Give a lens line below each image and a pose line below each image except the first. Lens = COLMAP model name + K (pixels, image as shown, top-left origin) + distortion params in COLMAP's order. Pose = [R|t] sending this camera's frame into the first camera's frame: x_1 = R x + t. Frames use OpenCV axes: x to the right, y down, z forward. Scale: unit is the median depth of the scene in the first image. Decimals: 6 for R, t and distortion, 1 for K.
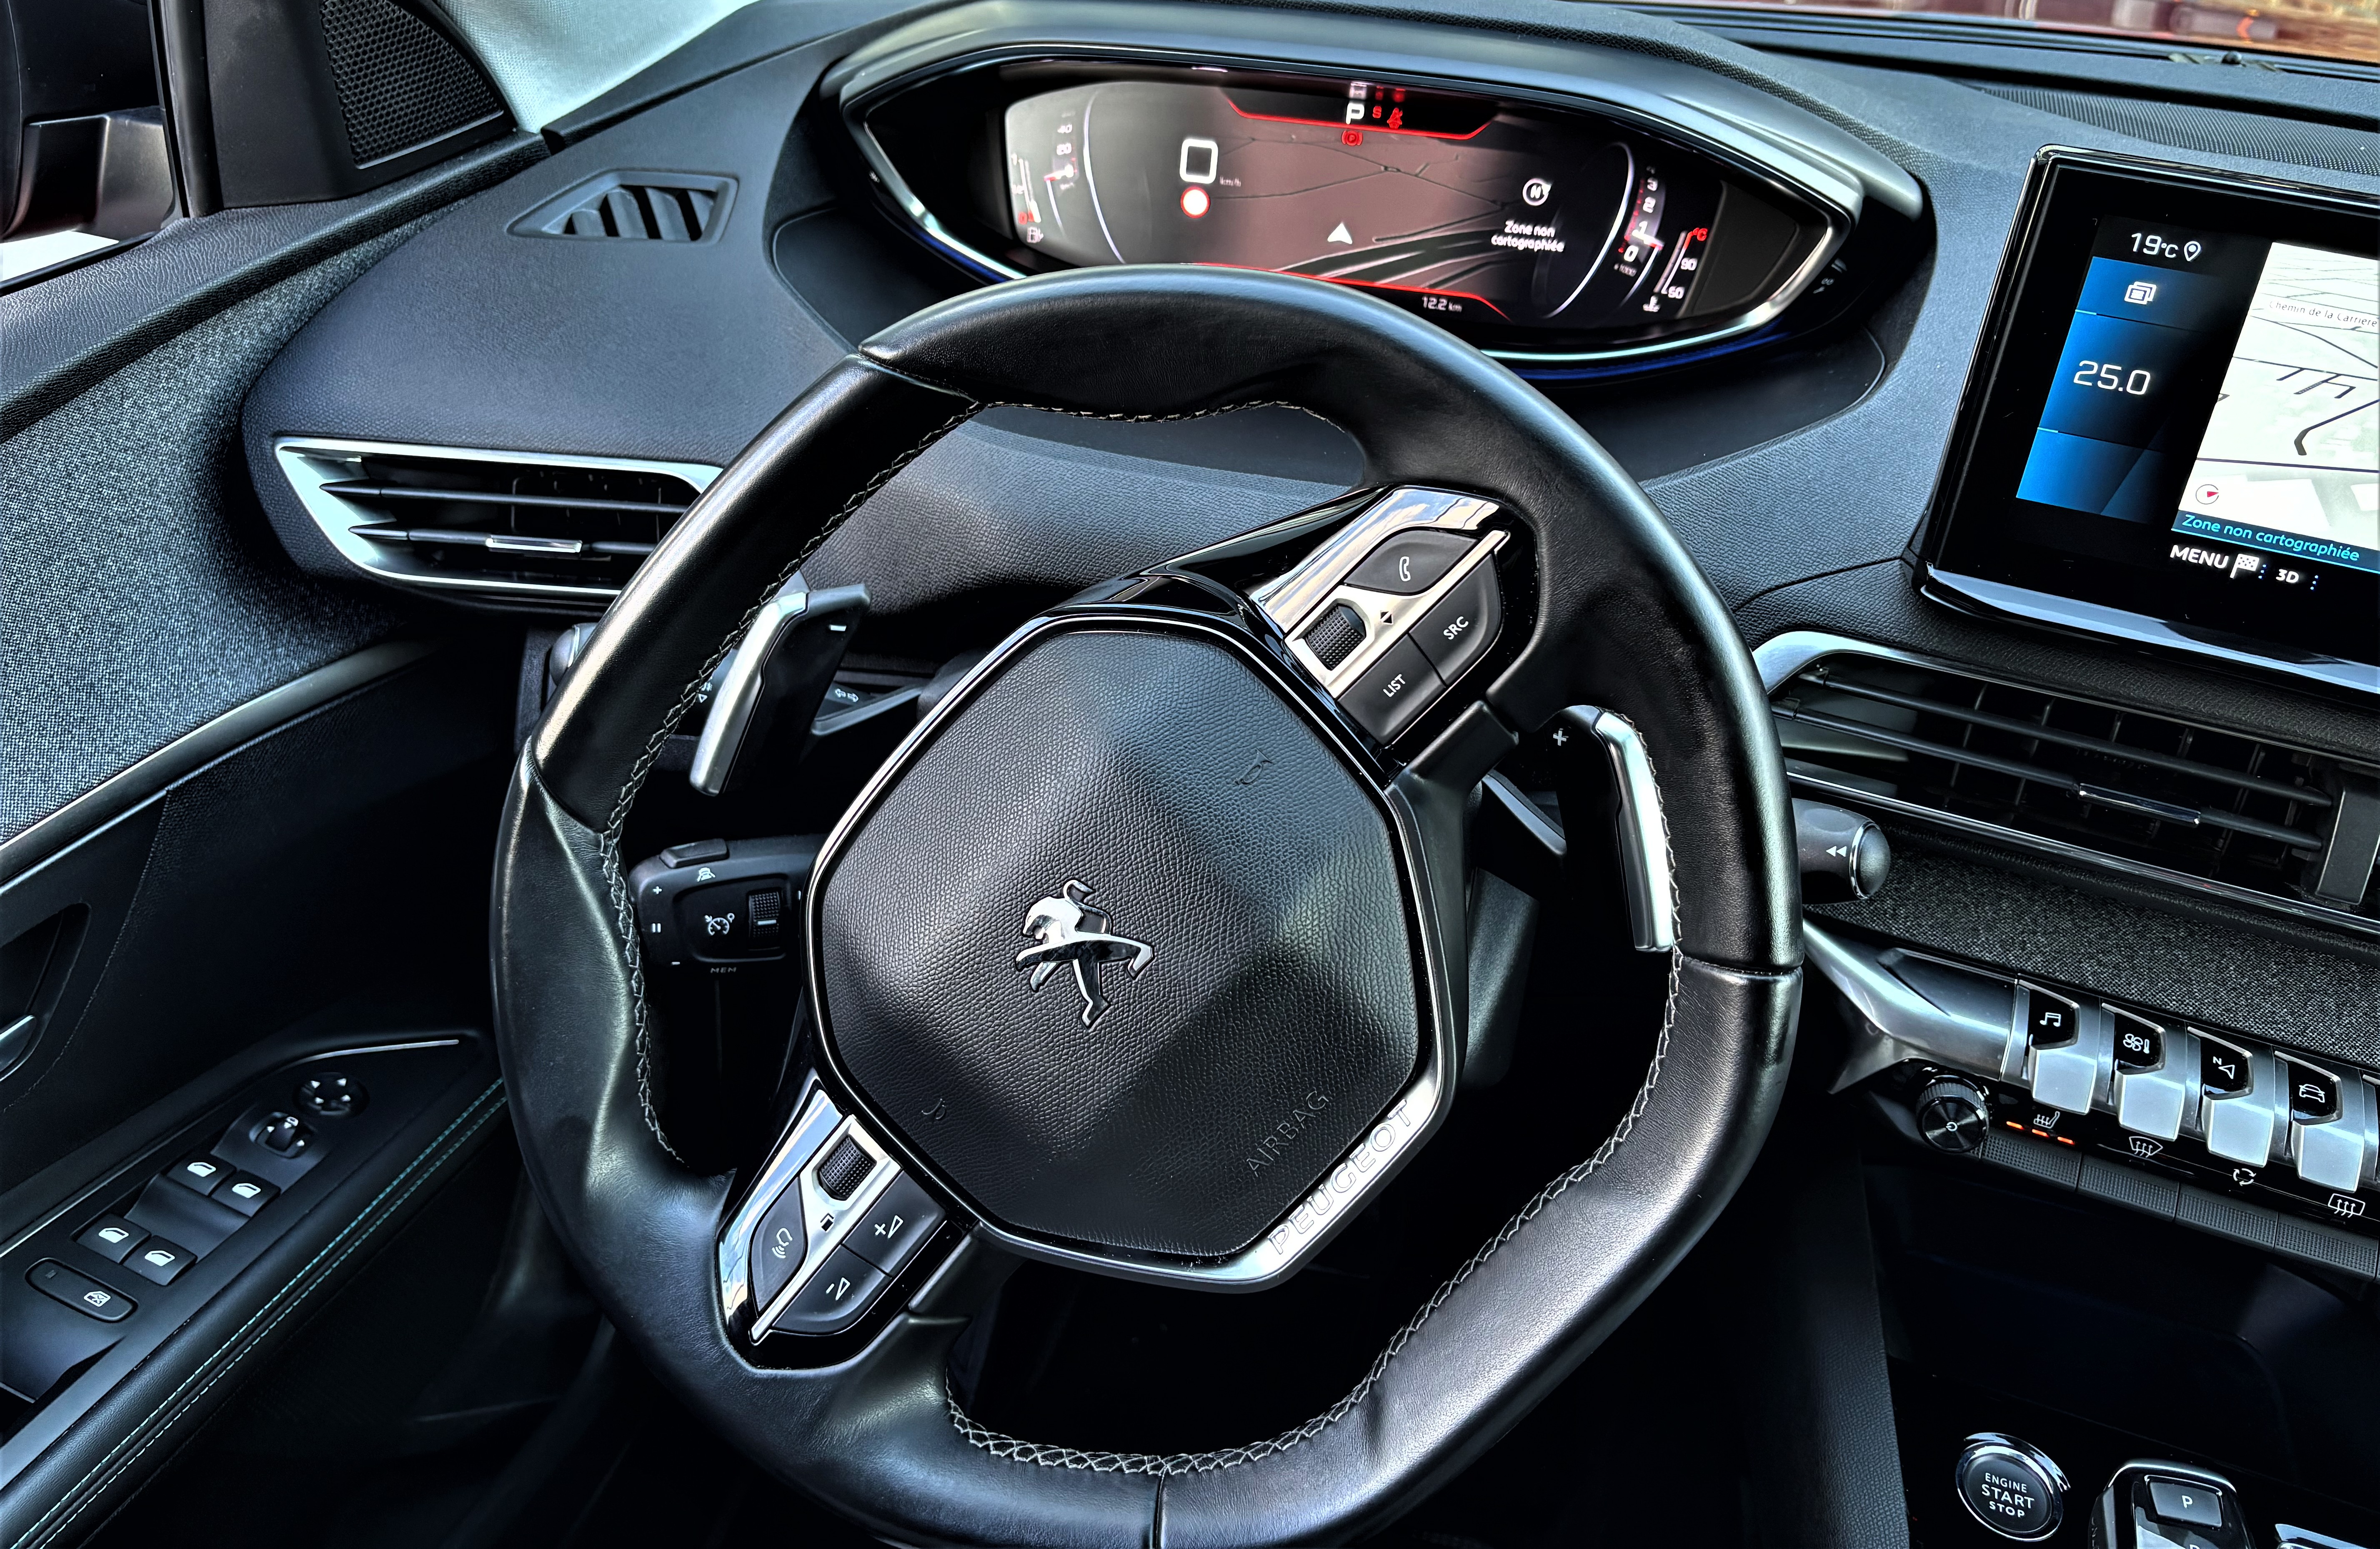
lens RADIAL K [[1883.4, 0, 1163.2], [0, 1883.4, 695.2], [0, 0, 1]] dist [0.070563, -0.084810]
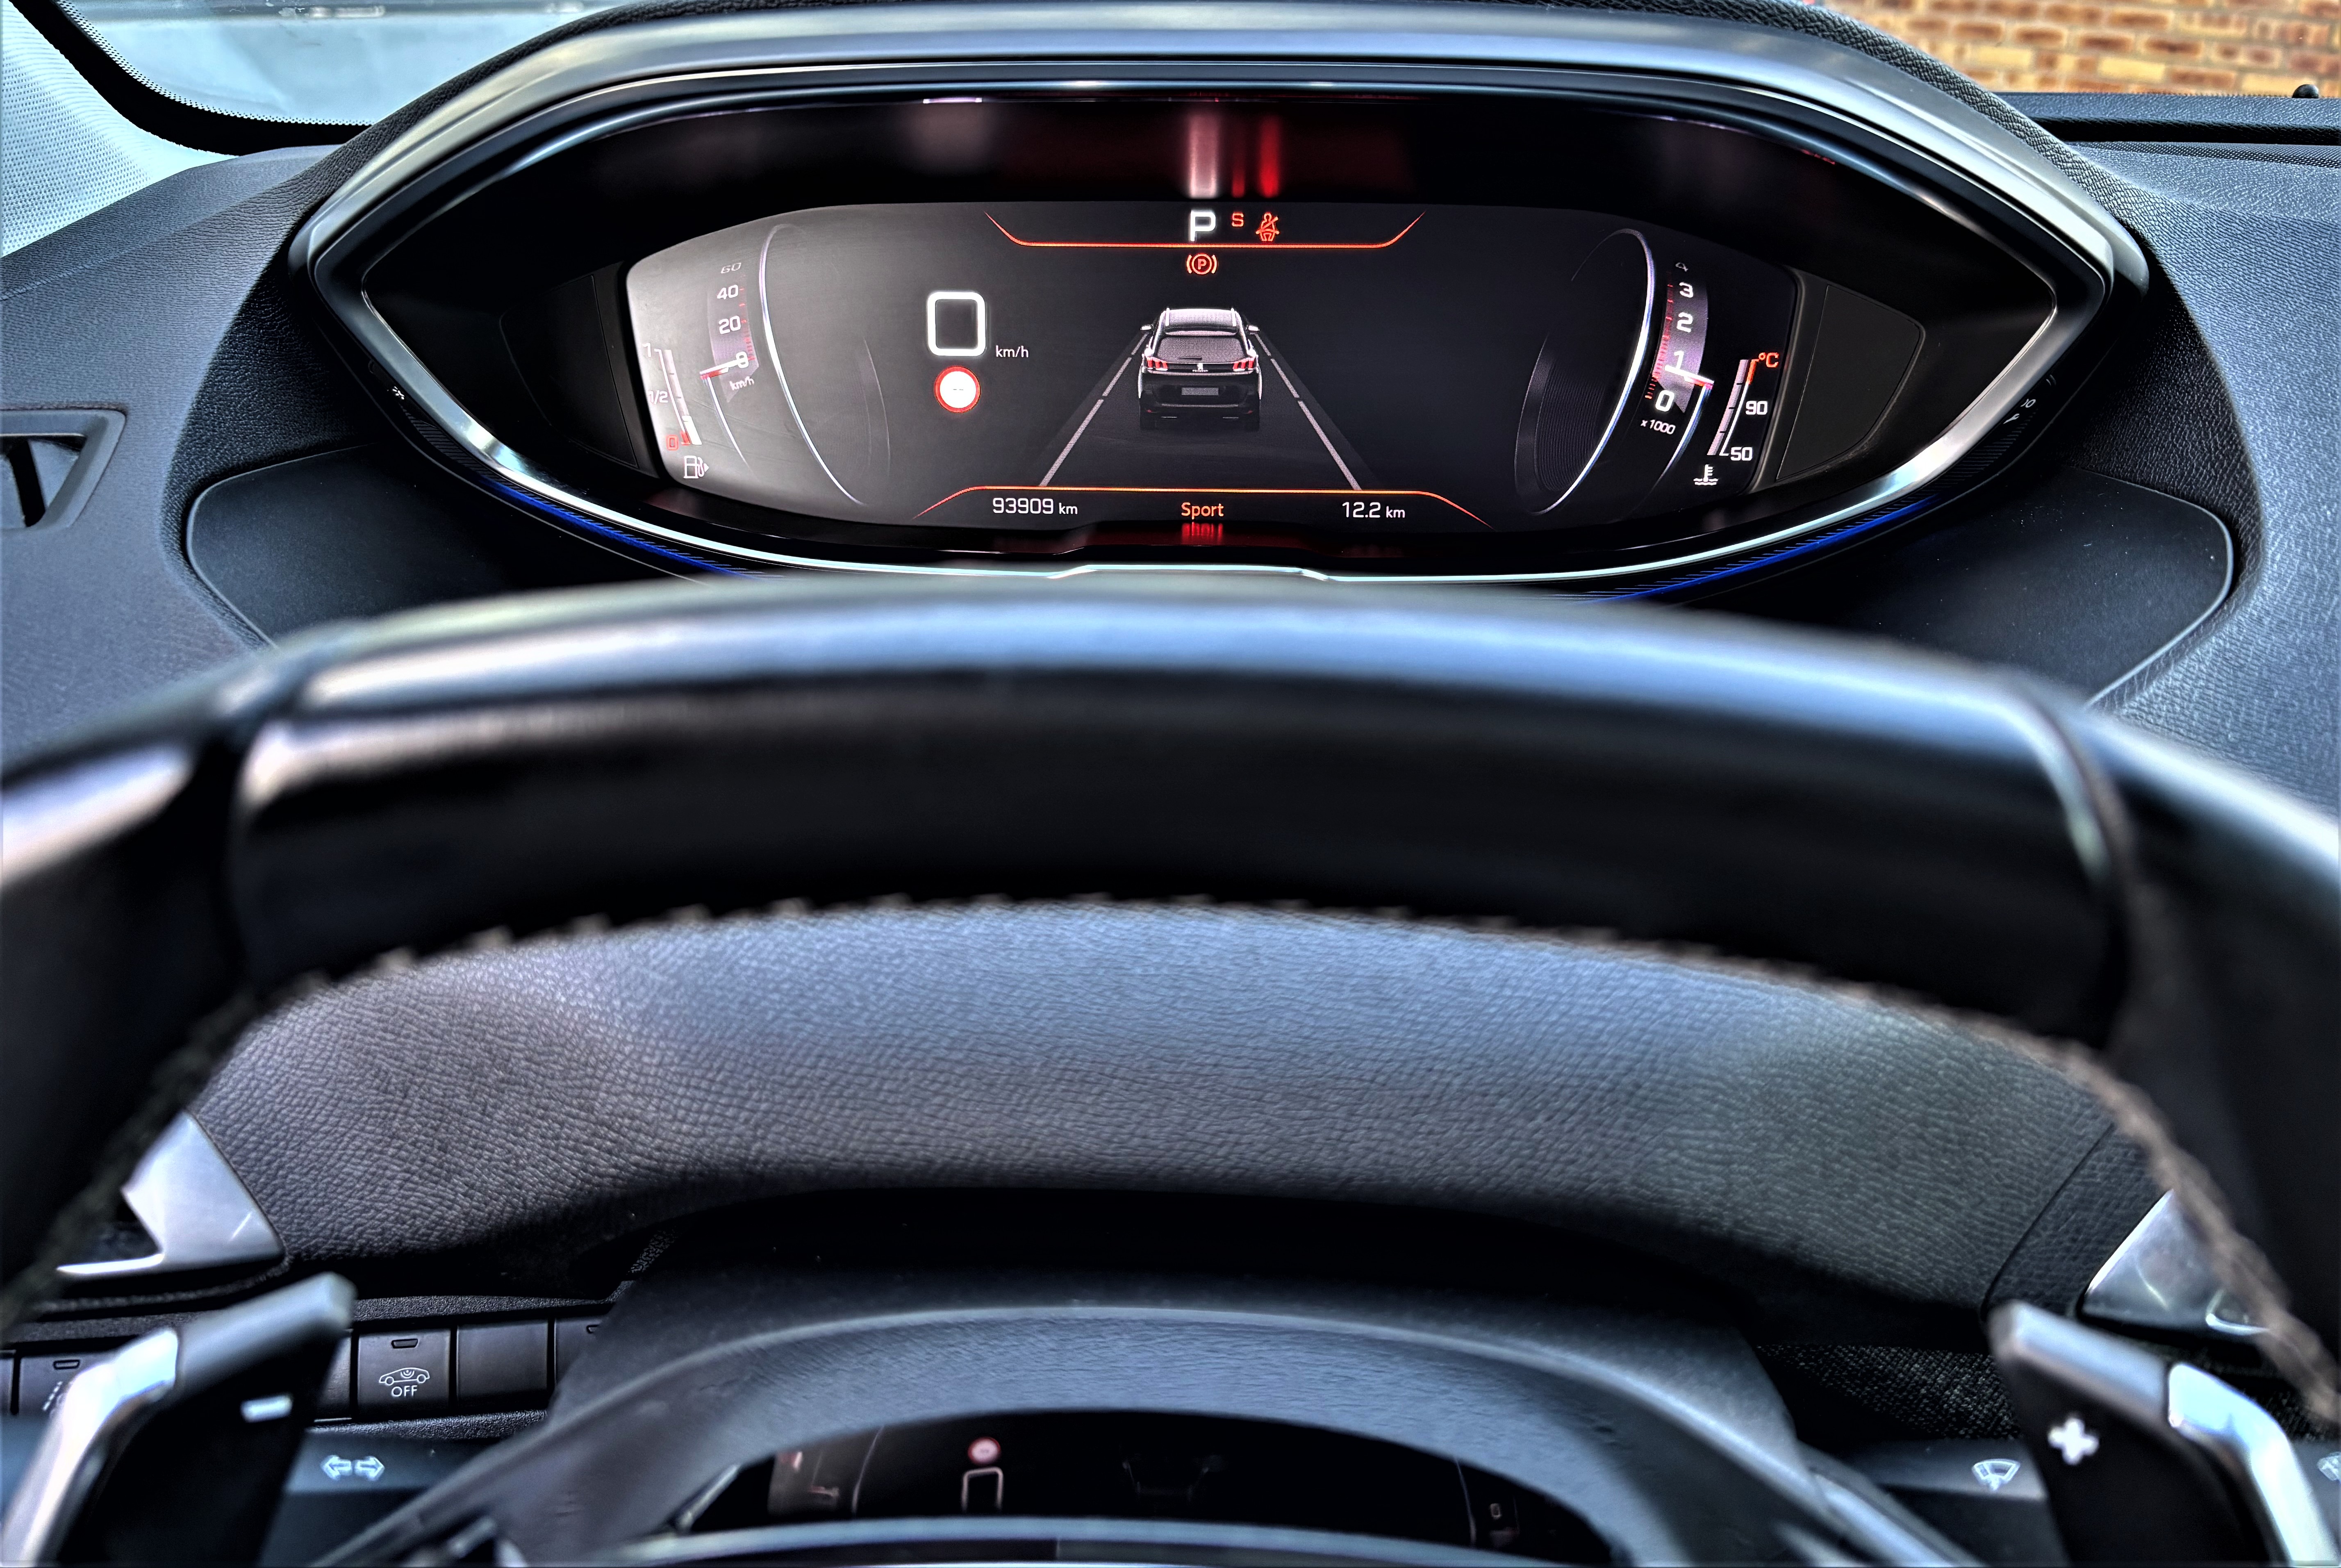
lens RADIAL K [[1803.9, 0, 1185.2], [0, 1803.9, 696.9], [0, 0, 1]] dist [0.104218, -0.159748]
pose [[0.978041, -0.116381, 0.172890, -0.025829], [0.138035, 0.983253, -0.118992, -0.086612], [-0.156146, 0.140244, 0.977727, 0.451154]]
